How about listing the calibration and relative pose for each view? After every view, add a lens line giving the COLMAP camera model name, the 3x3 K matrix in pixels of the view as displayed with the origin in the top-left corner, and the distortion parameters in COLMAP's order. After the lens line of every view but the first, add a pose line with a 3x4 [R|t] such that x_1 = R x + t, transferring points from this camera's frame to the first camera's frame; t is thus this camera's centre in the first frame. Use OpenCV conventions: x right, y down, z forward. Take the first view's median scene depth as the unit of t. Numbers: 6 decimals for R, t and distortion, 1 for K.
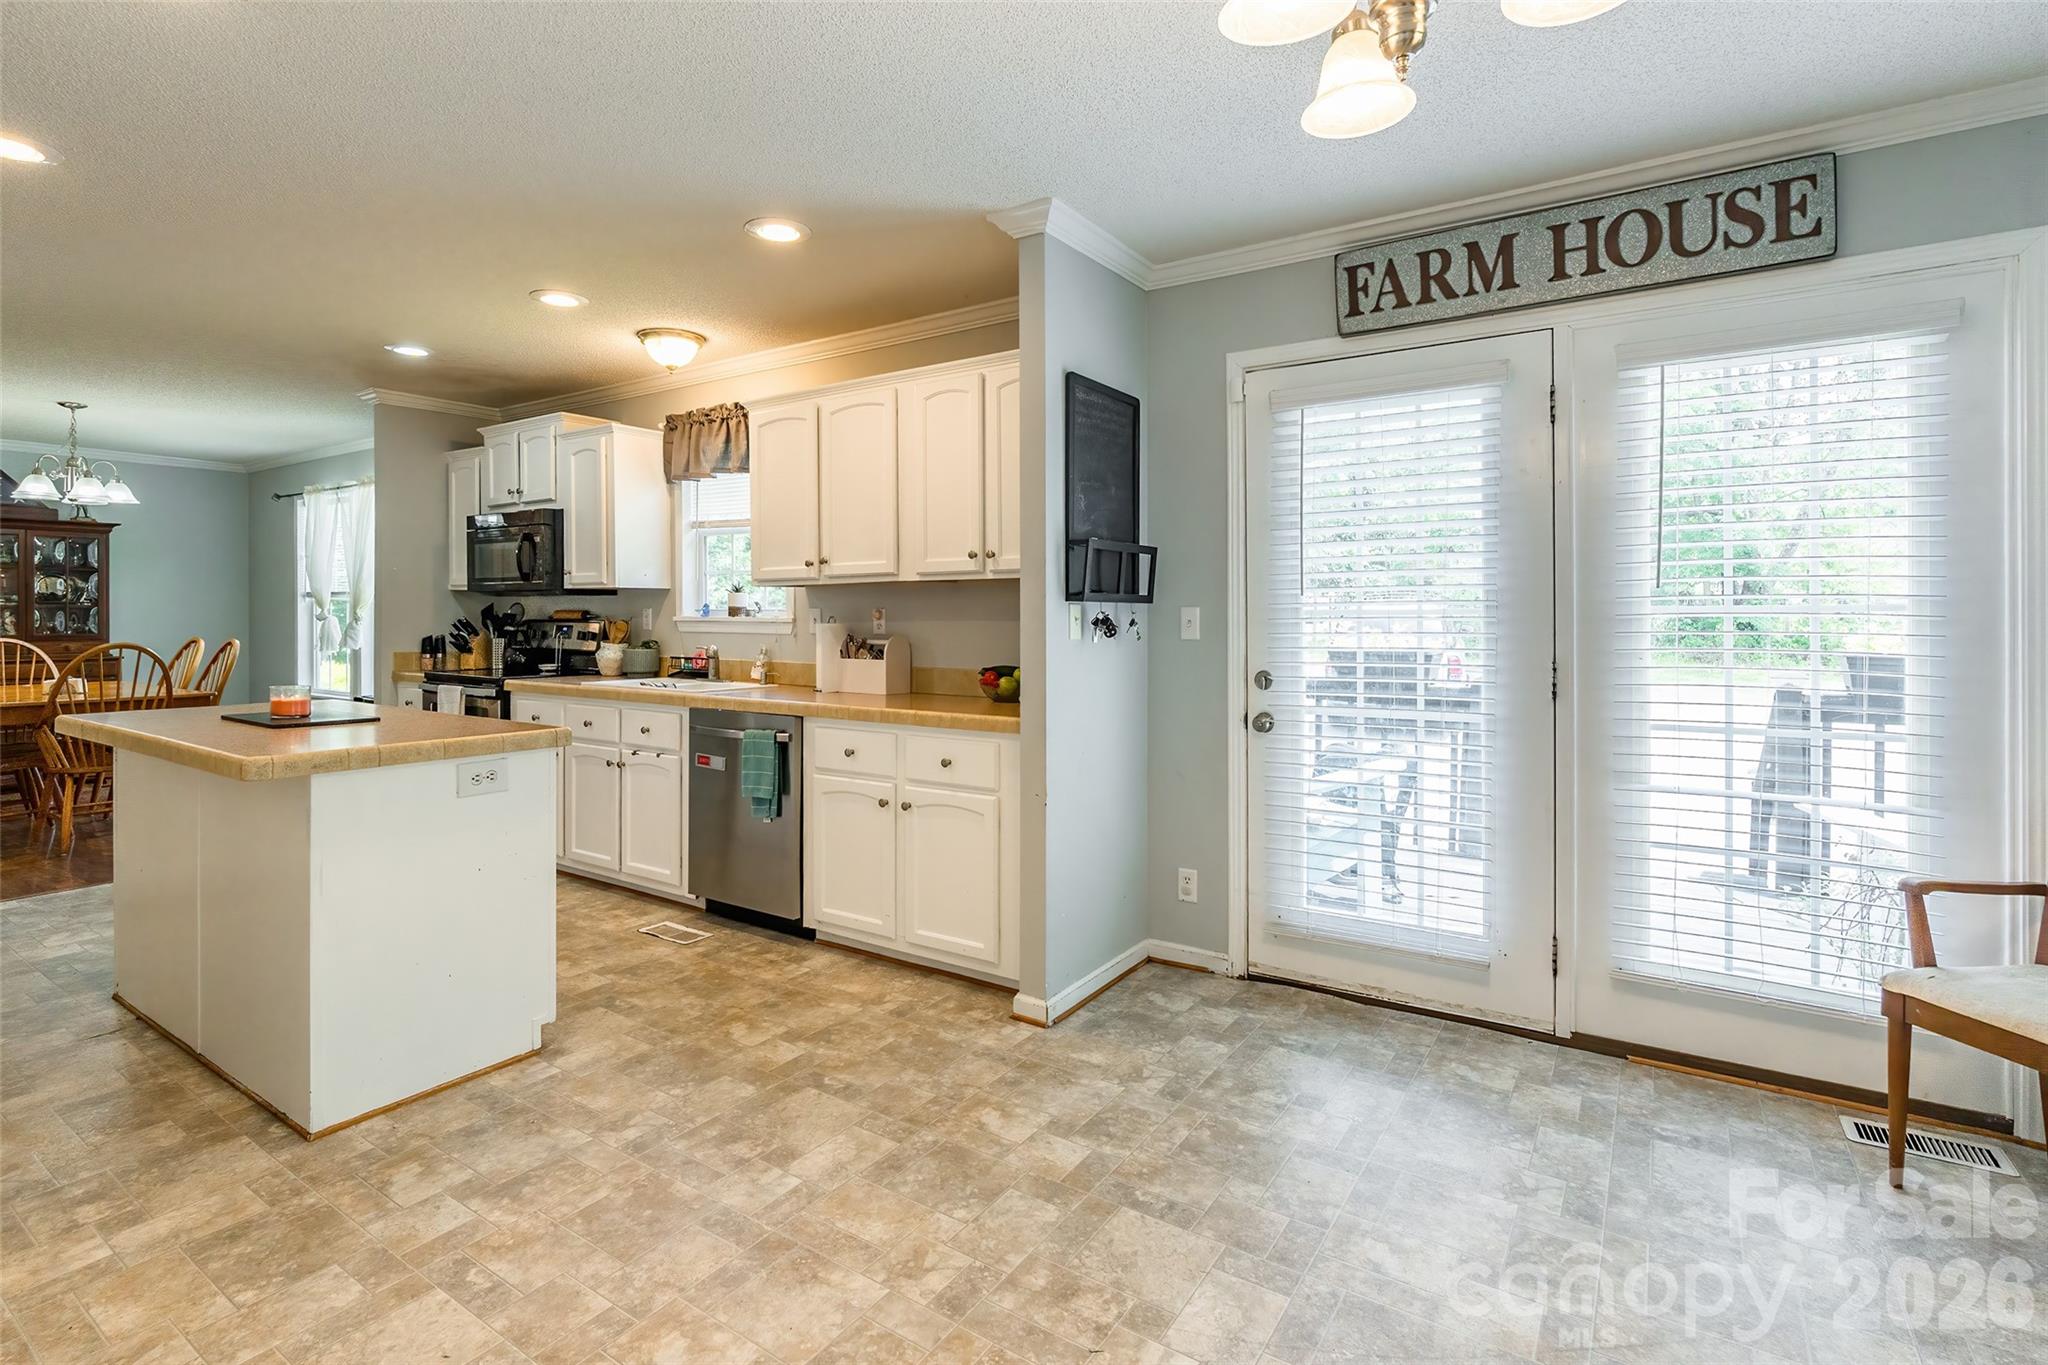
lens RADIAL K [[976.8, 0, 1021.7], [0, 976.8, 639.2], [0, 0, 1]] dist [-0.025507, 0.000823]
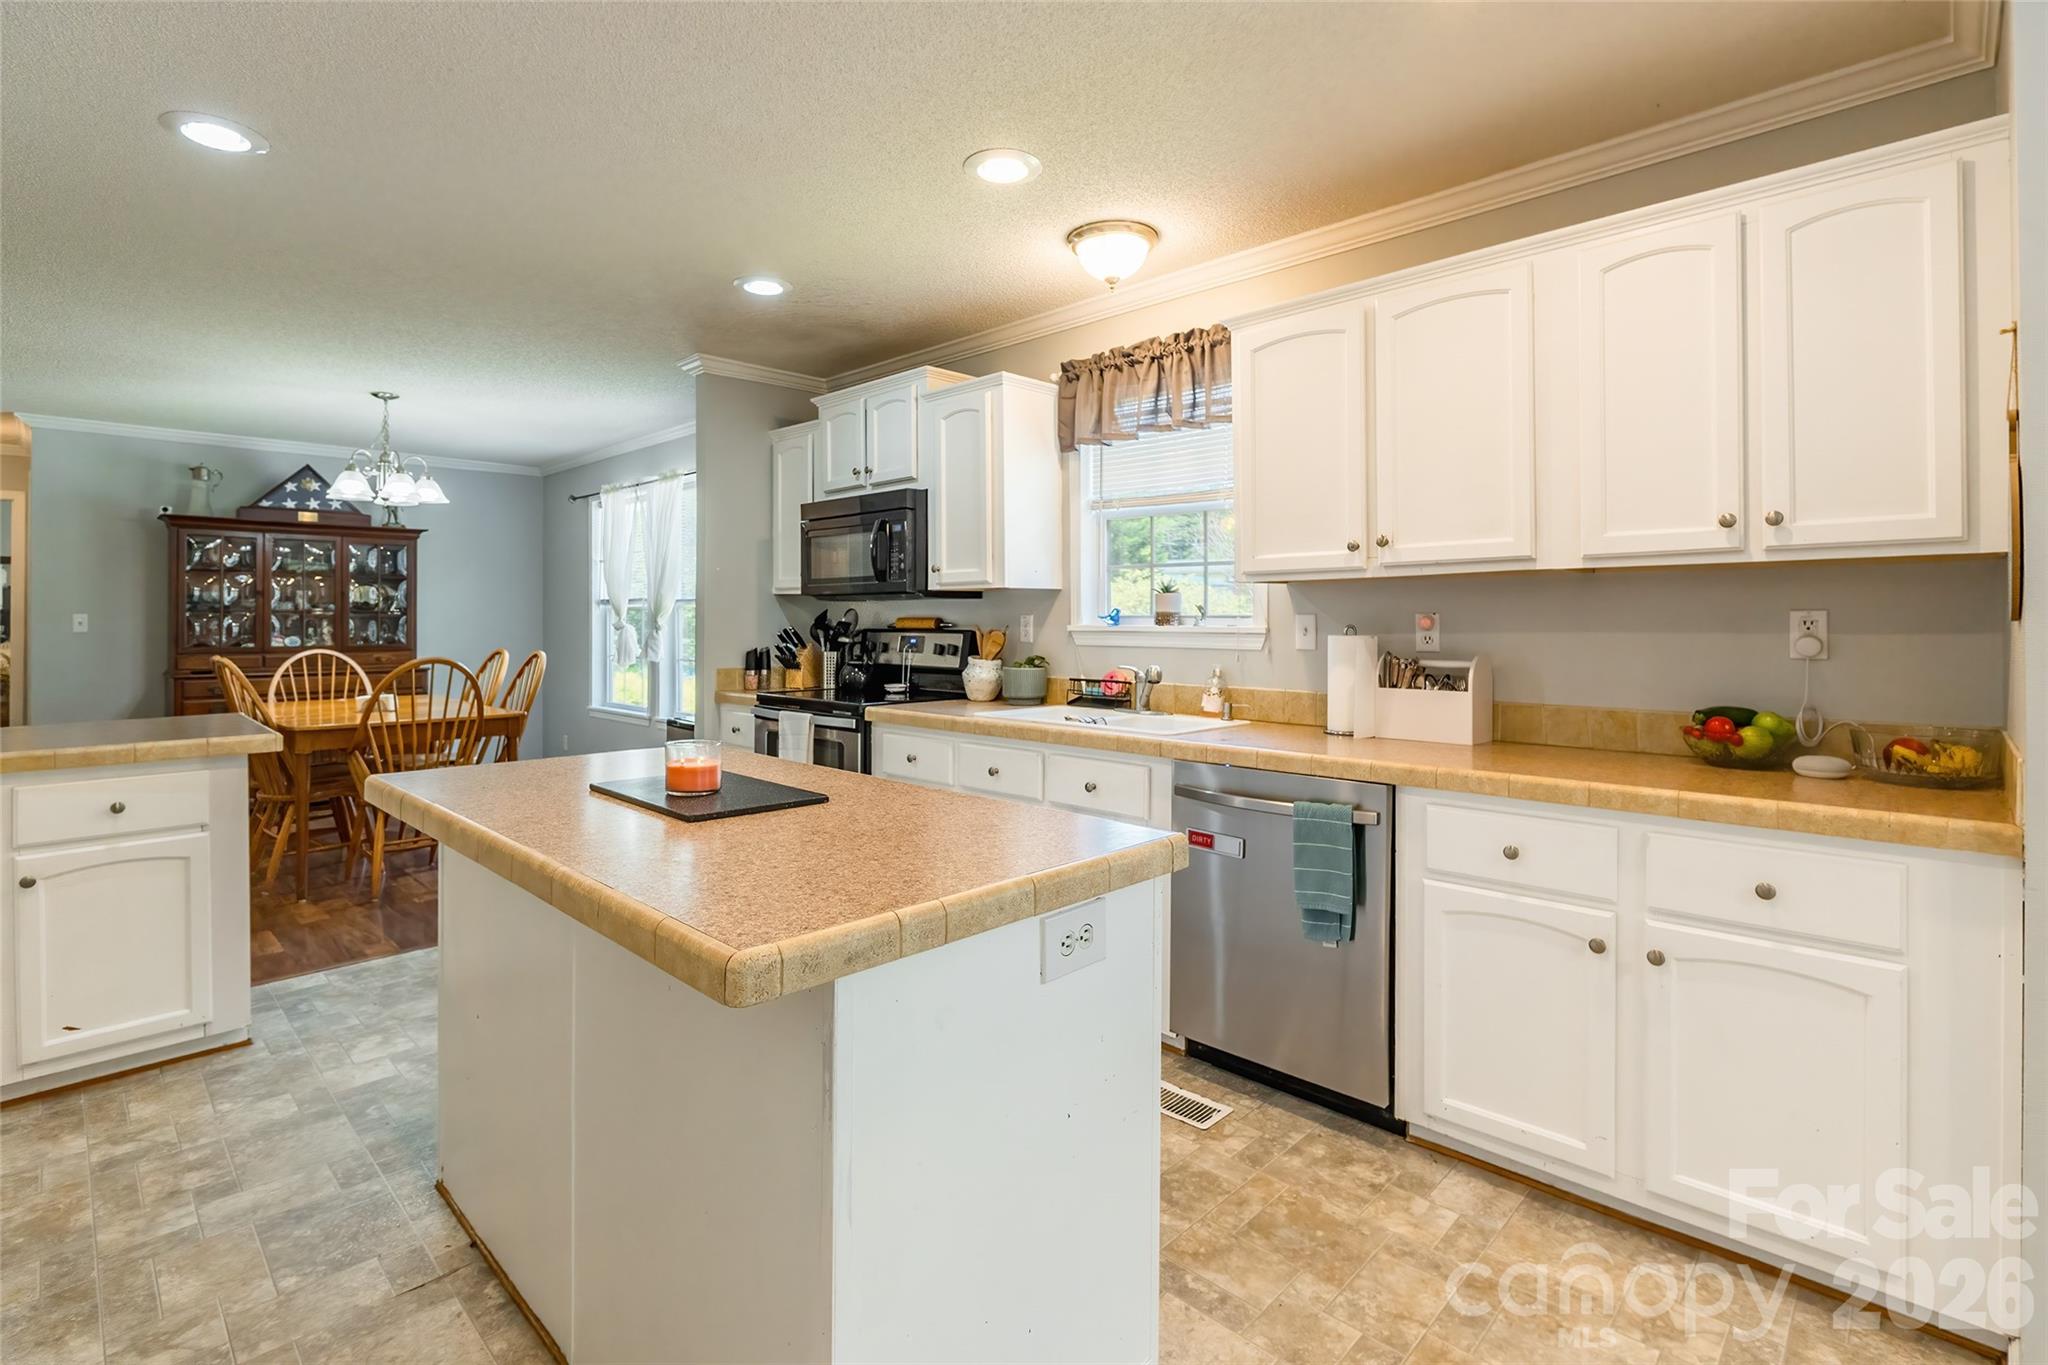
lens RADIAL K [[976.8, 0, 1021.7], [0, 976.8, 639.2], [0, 0, 1]] dist [-0.025507, 0.000823]
pose [[0.980288, 0.000046, -0.197574, -0.240087], [-0.001163, 0.999984, -0.005540, -0.008156], [0.197571, 0.005661, 0.980272, 0.238679]]
